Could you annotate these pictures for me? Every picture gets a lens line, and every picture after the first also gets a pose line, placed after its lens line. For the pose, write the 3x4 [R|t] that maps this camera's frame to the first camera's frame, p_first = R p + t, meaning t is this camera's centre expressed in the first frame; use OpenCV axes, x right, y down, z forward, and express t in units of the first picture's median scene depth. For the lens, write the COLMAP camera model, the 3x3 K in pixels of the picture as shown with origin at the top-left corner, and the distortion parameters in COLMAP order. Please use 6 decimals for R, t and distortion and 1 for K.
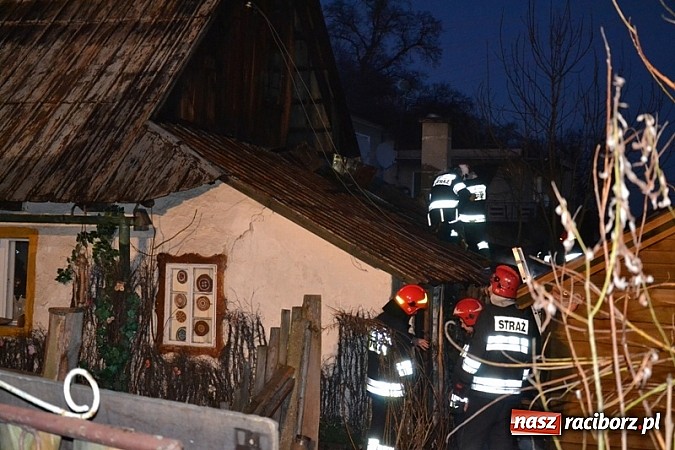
lens RADIAL K [[1048.9, 0, 337.5], [0, 1048.9, 225.0], [0, 0, 1]] dist [-0.019414, 0.045781]
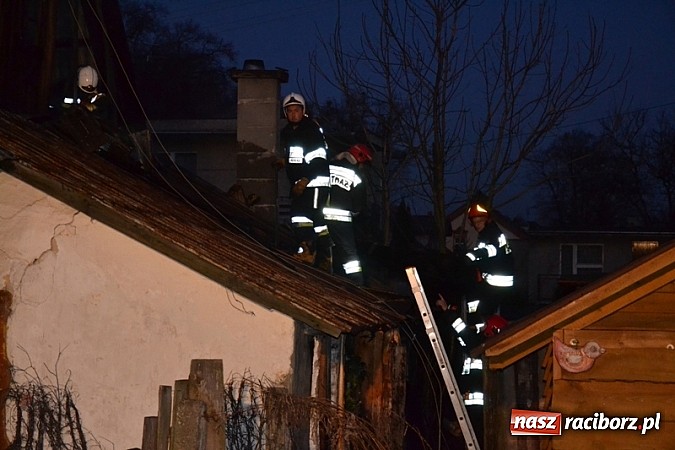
lens RADIAL K [[1494.0, 0, 337.5], [0, 1494.0, 225.0], [0, 0, 1]] dist [-0.026498, 0.106003]
pose [[0.974202, -0.010636, 0.225429, -0.109851], [0.011018, 0.999939, -0.000435, -0.006925], [-0.225410, 0.002908, 0.974260, 0.116785]]
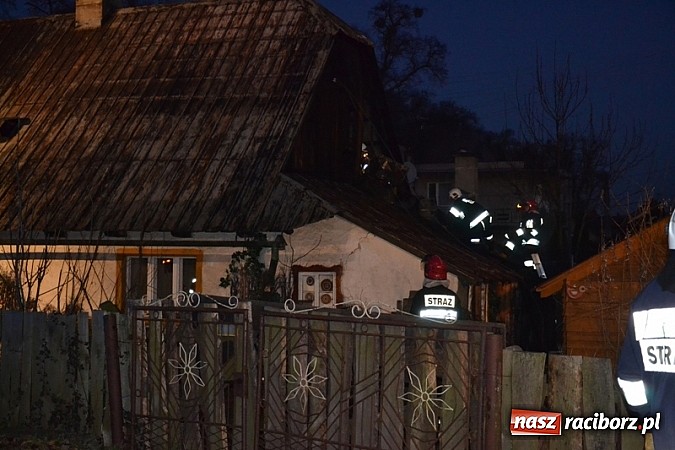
lens RADIAL K [[1048.9, 0, 337.5], [0, 1048.9, 225.0], [0, 0, 1]] dist [-0.019414, 0.045781]
pose [[0.999708, -0.023314, 0.006422, -0.114518], [0.023317, 0.999728, -0.000364, -0.026344], [-0.006412, 0.000513, 0.999979, -0.443035]]
